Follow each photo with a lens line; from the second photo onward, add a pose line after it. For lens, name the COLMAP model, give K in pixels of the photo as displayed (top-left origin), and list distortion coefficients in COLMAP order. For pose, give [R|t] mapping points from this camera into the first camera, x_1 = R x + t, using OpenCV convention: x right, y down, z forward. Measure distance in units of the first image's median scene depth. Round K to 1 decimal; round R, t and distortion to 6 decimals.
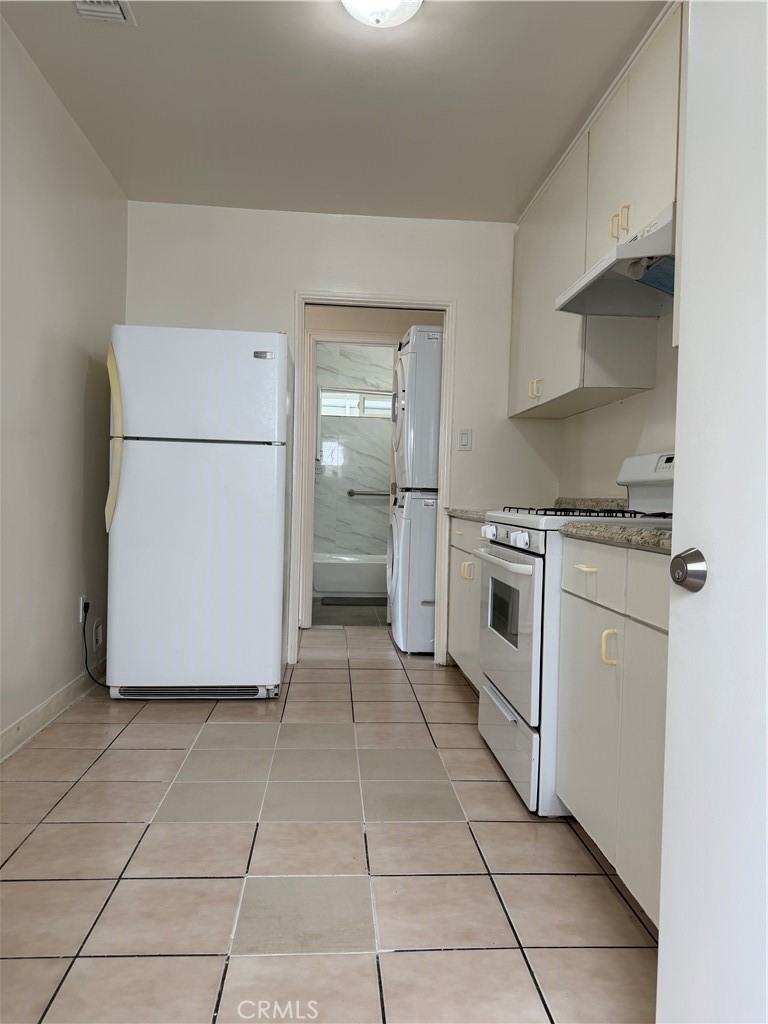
lens RADIAL K [[719.4, 0, 384.7], [0, 719.4, 509.1], [0, 0, 1]] dist [0.054987, -0.070104]
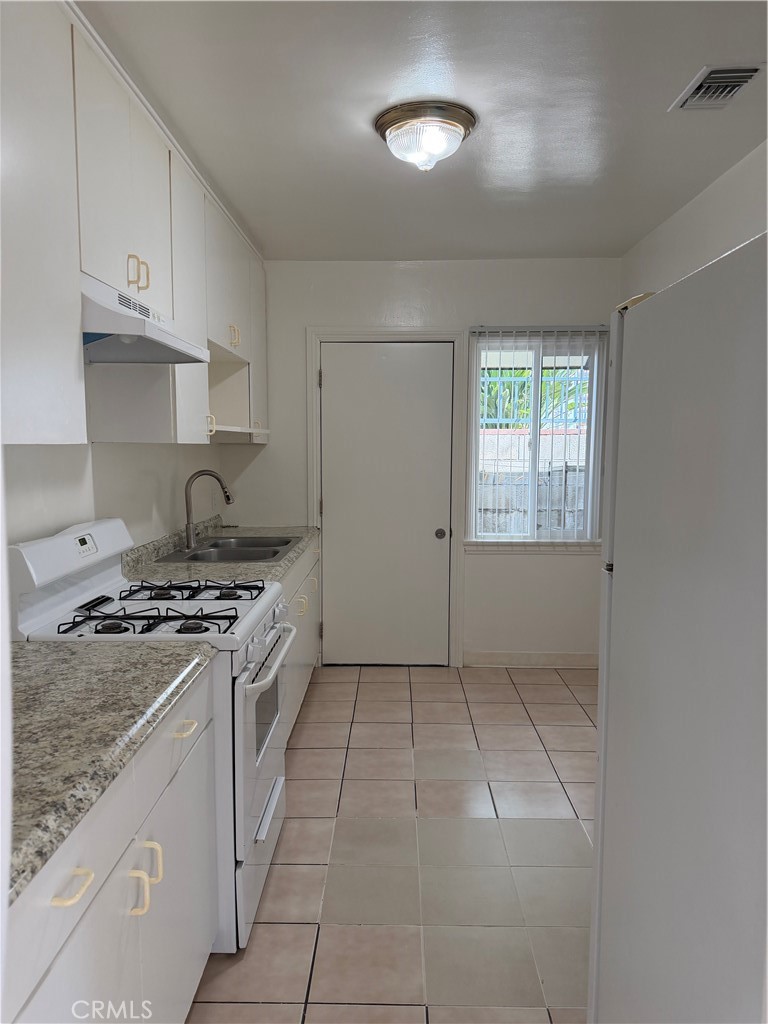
lens RADIAL K [[719.4, 0, 384.7], [0, 719.4, 509.1], [0, 0, 1]] dist [0.054987, -0.070104]
pose [[-0.995208, -0.035884, 0.090960, -0.058579], [-0.026003, 0.993858, 0.107569, -0.214331], [-0.094262, 0.104688, -0.990028, 1.867386]]
